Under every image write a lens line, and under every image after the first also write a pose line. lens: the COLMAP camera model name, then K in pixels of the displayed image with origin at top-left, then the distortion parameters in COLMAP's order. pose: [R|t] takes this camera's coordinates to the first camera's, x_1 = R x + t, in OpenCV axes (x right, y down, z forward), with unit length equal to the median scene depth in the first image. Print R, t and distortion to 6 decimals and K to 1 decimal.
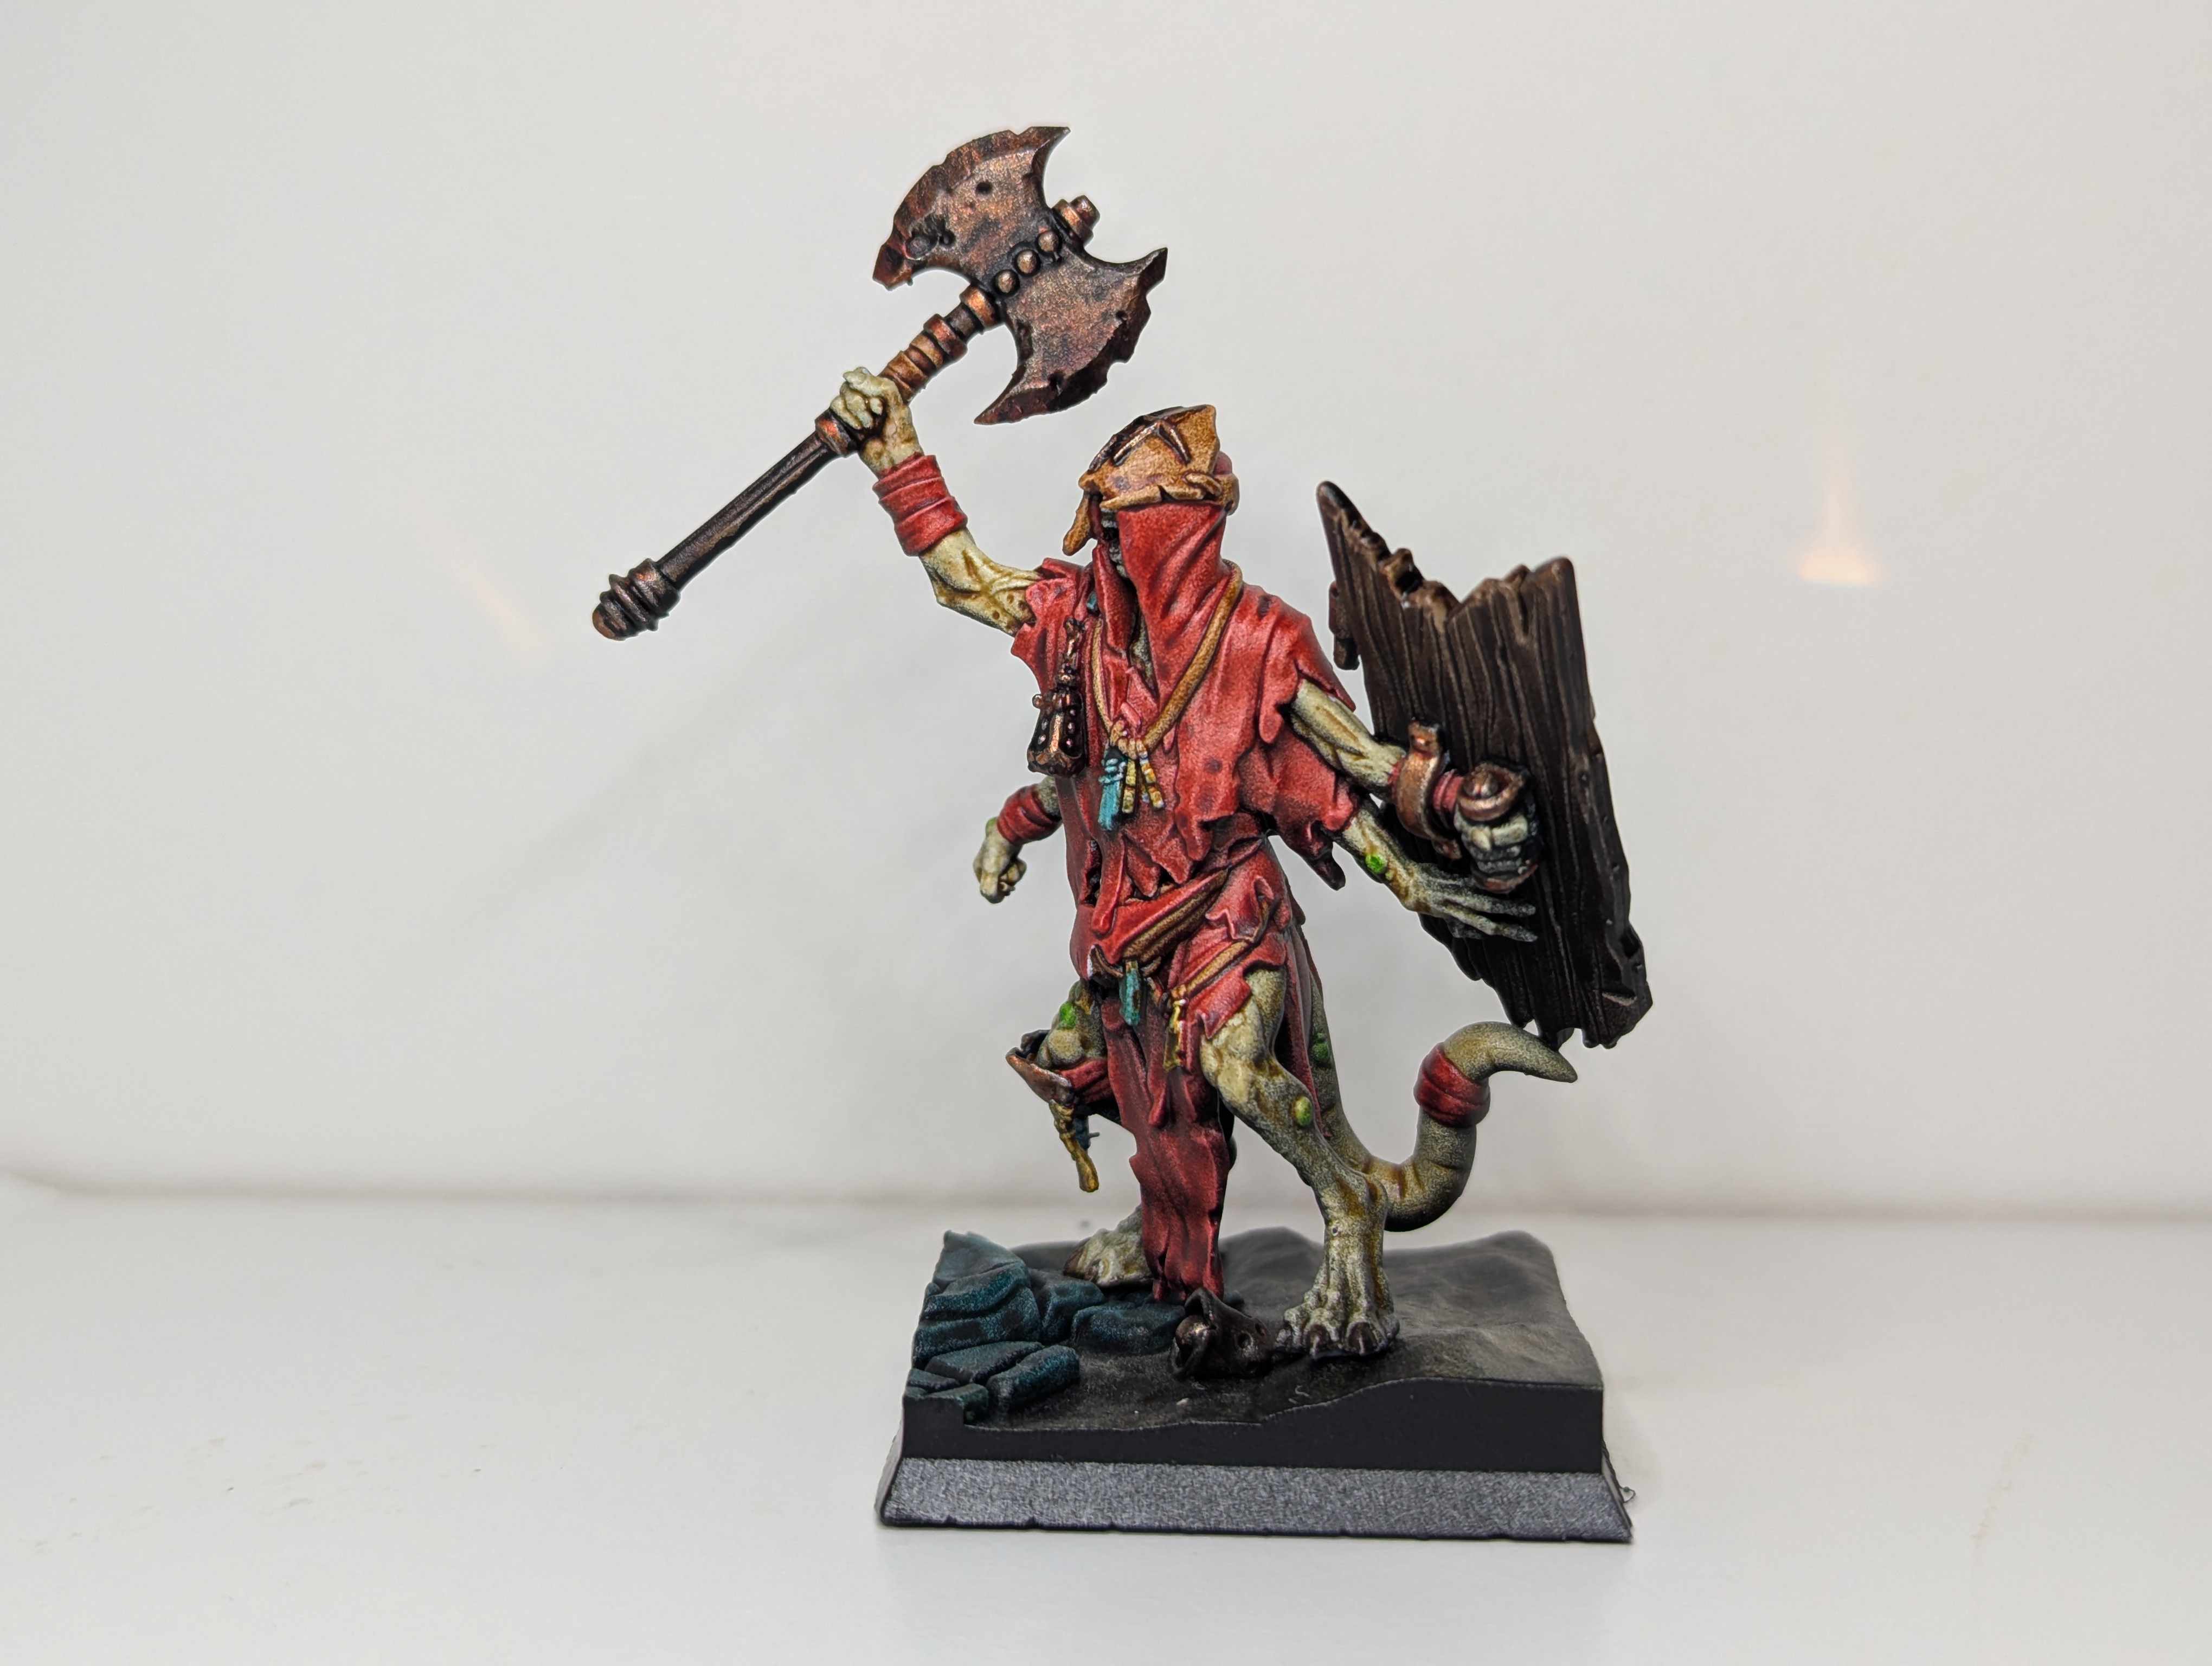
lens RADIAL K [[3325.3, 0, 1106.0], [0, 3325.3, 833.0], [0, 0, 1]] dist [0.271045, -2.150896]
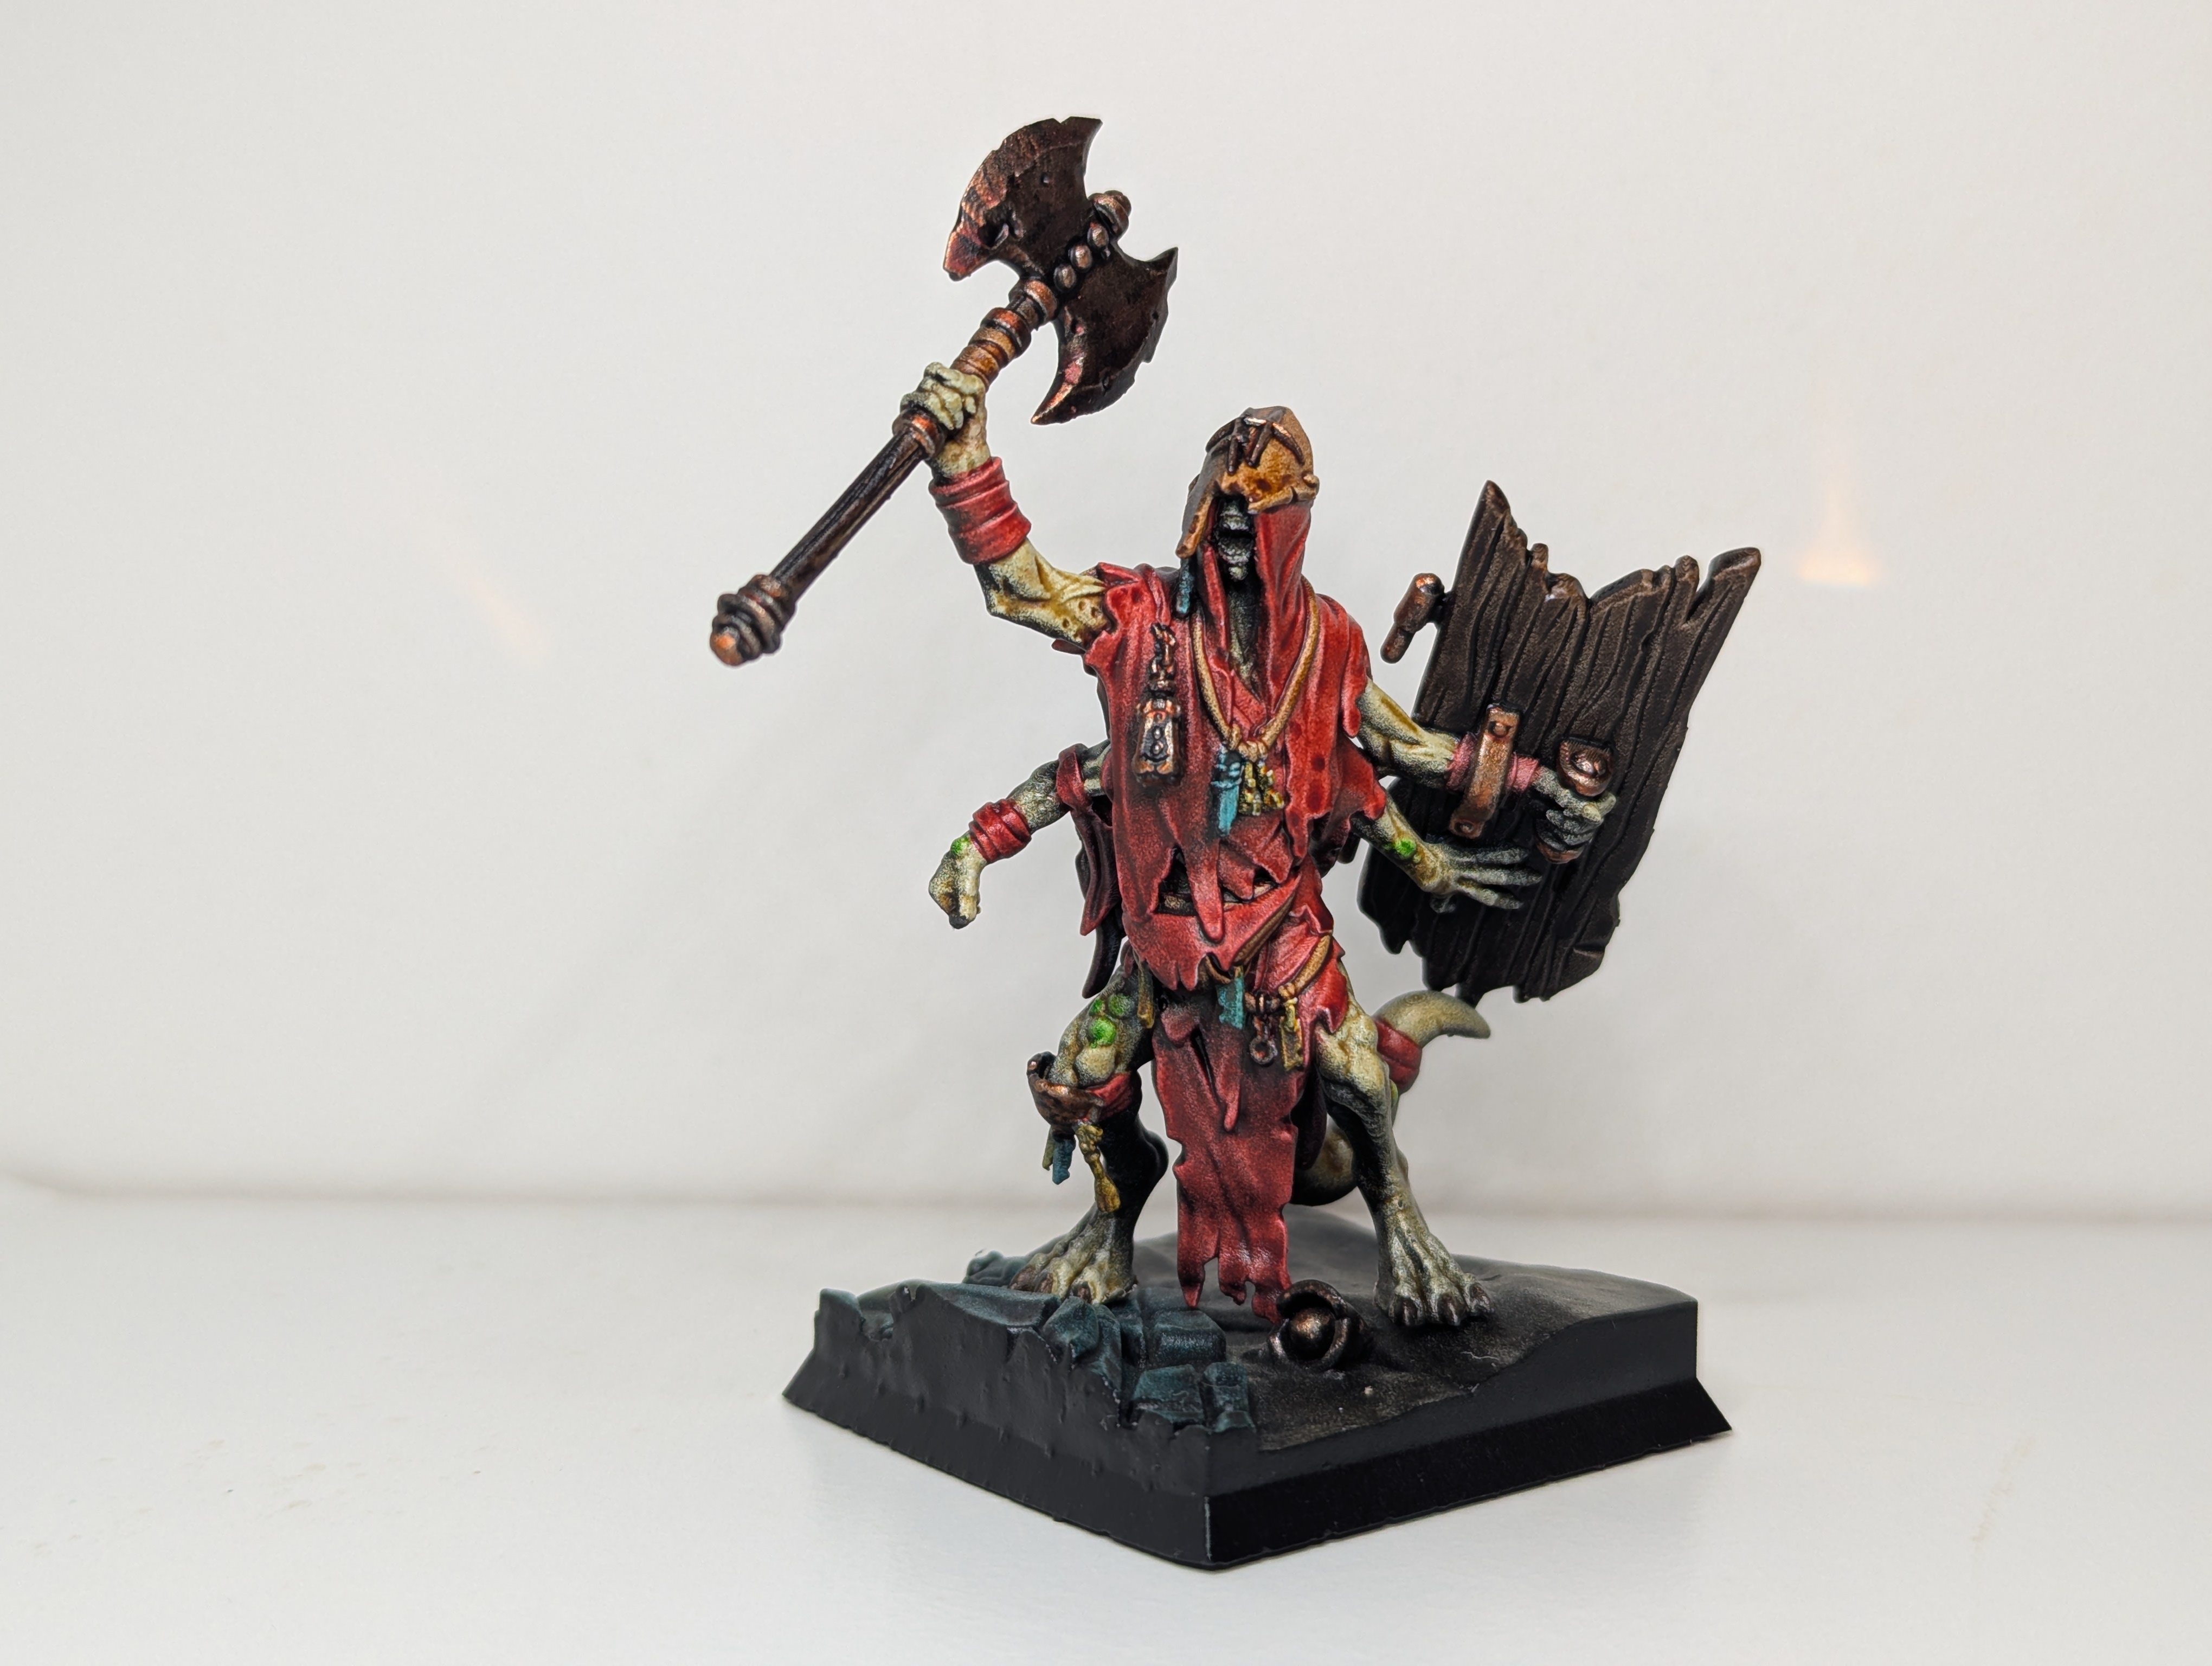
lens RADIAL K [[3325.3, 0, 1106.0], [0, 3325.3, 833.0], [0, 0, 1]] dist [0.271045, -2.150896]
pose [[0.744889, -0.074847, 0.662977, -0.671509], [0.076842, 0.996699, 0.026186, -0.029740], [-0.662748, 0.031438, 0.748182, 0.277538]]
